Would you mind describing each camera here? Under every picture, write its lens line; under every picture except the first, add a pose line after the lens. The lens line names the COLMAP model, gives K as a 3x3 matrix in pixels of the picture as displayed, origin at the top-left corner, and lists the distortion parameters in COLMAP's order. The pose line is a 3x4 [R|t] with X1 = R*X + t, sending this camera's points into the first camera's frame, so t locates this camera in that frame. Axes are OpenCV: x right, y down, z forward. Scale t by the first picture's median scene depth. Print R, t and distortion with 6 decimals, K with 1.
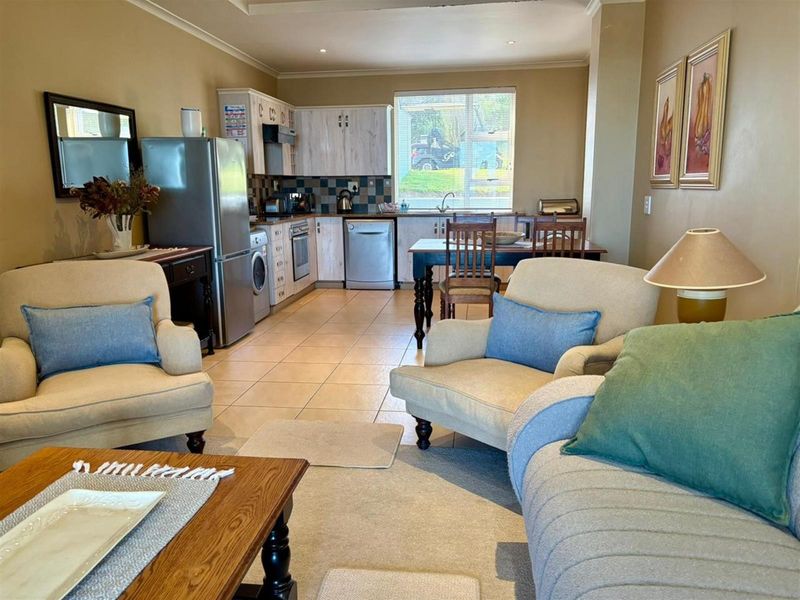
lens RADIAL K [[611.8, 0, 400.0], [0, 611.8, 303.7], [0, 0, 1]] dist [0.048661, -0.026681]
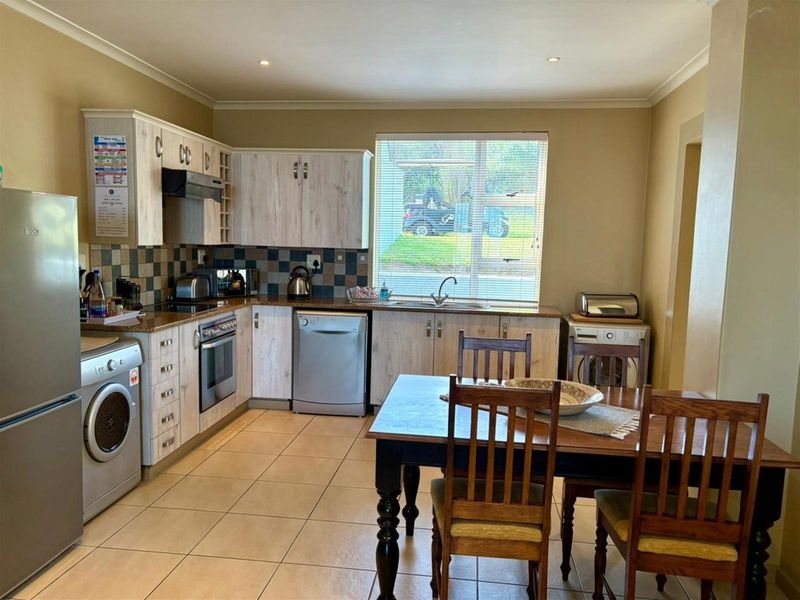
lens RADIAL K [[611.8, 0, 397.2], [0, 611.8, 296.3], [0, 0, 1]] dist [0.048661, -0.026681]
pose [[0.999285, 0.037481, 0.004990, 0.018803], [-0.036788, 0.994232, -0.100740, -0.089214], [-0.008737, 0.100484, 0.994900, 0.320878]]
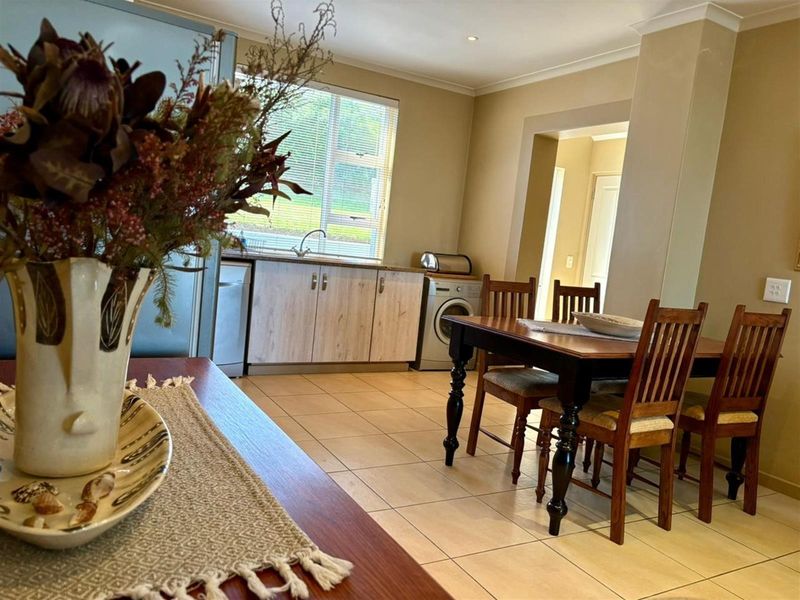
lens RADIAL K [[611.8, 0, 398.5], [0, 611.8, 302.5], [0, 0, 1]] dist [0.048661, -0.026681]
pose [[0.783982, 0.032933, 0.619909, -0.276180], [0.004802, 0.998240, -0.059104, -0.061187], [-0.620765, 0.049313, 0.782444, 0.425511]]
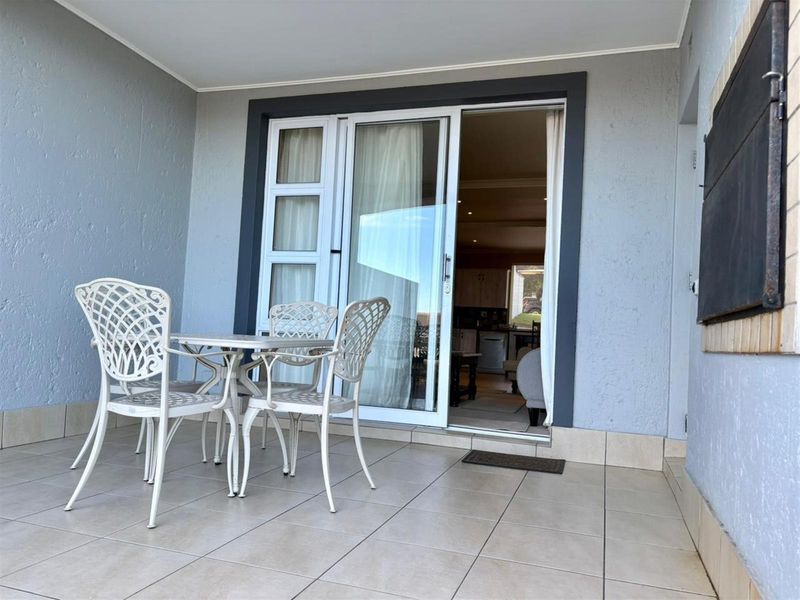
lens RADIAL K [[611.8, 0, 398.2], [0, 611.8, 301.2], [0, 0, 1]] dist [0.048661, -0.026681]
pose [[0.979940, 0.056164, -0.191217, 0.012836], [-0.102708, 0.964562, -0.243044, 0.221982], [0.170790, 0.257808, 0.950981, -0.692902]]
